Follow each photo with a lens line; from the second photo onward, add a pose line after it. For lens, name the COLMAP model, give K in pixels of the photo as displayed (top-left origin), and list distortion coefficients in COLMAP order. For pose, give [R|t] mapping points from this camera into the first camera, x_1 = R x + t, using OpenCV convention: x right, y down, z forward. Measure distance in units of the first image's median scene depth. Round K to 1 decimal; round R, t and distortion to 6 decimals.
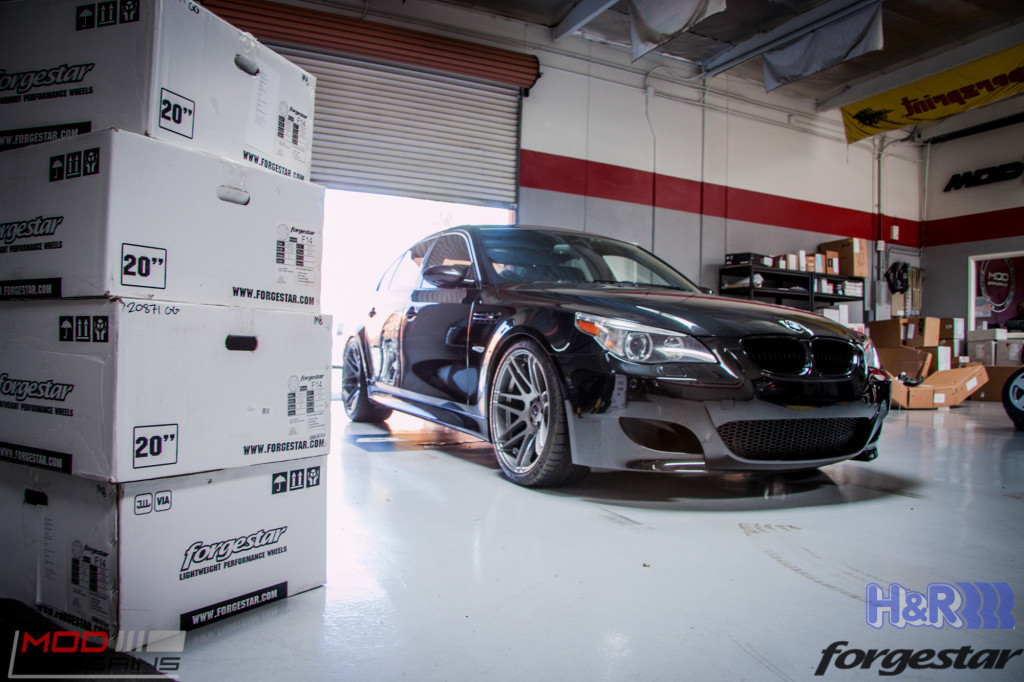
lens RADIAL K [[809.7, 0, 544.8], [0, 809.7, 339.3], [0, 0, 1]] dist [-0.153172, 0.113065]
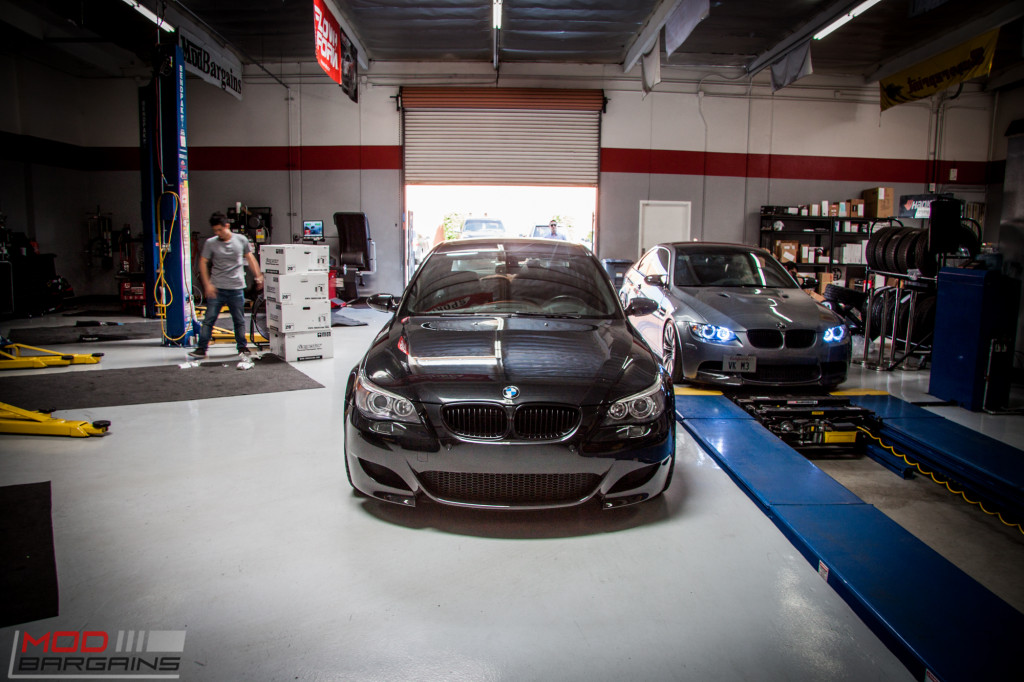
lens RADIAL K [[809.7, 0, 515.1], [0, 809.7, 350.9], [0, 0, 1]] dist [-0.153172, 0.113065]
pose [[0.894613, 0.051144, -0.443905, 0.464817], [0.017355, 0.988702, 0.148888, -0.069424], [0.446504, -0.140901, 0.883618, -0.451468]]
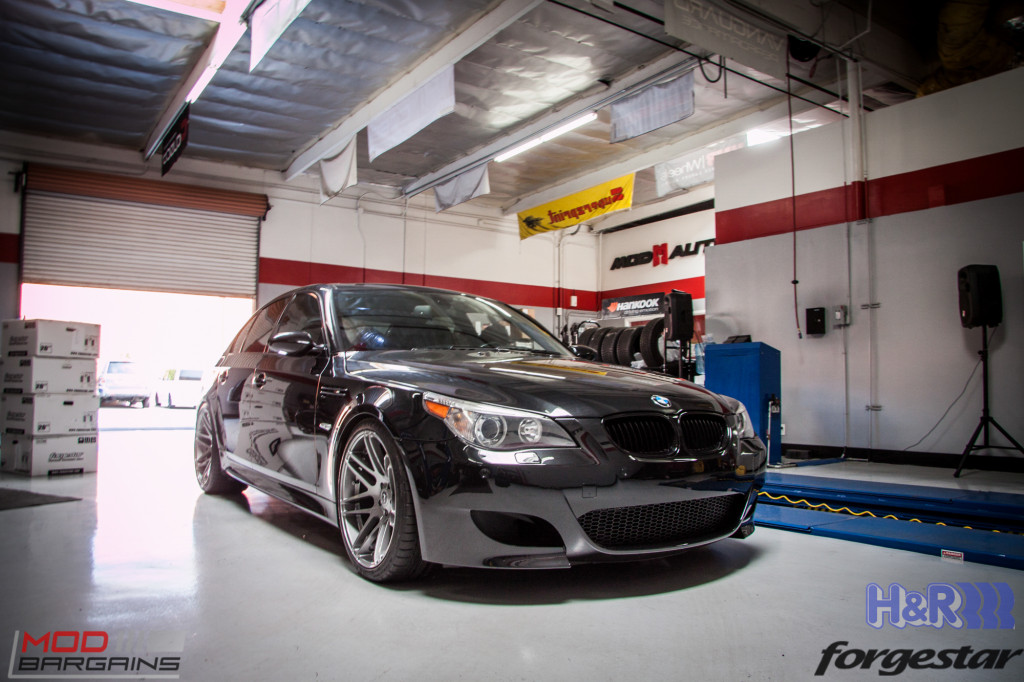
lens RADIAL K [[809.7, 0, 535.0], [0, 809.7, 359.2], [0, 0, 1]] dist [-0.153172, 0.113065]
pose [[0.991599, -0.013680, 0.128621, 0.241158], [0.016551, 0.999636, -0.021285, -0.010099], [-0.128283, 0.023235, 0.991465, -0.430760]]
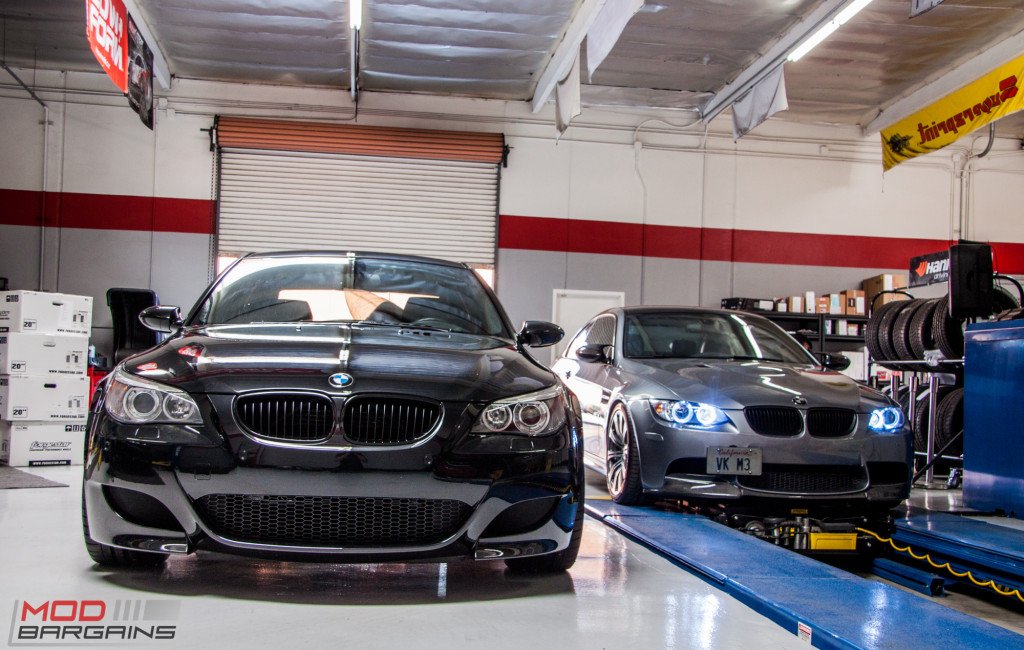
lens RADIAL K [[1157.6, 0, 517.2], [0, 1157.6, 335.2], [0, 0, 1]] dist [0.042306, 0.000000]
pose [[0.939846, -0.012592, -0.341367, 0.475212], [-0.001005, 0.999214, -0.039626, -0.002485], [0.341598, 0.037585, 0.939094, -0.451670]]
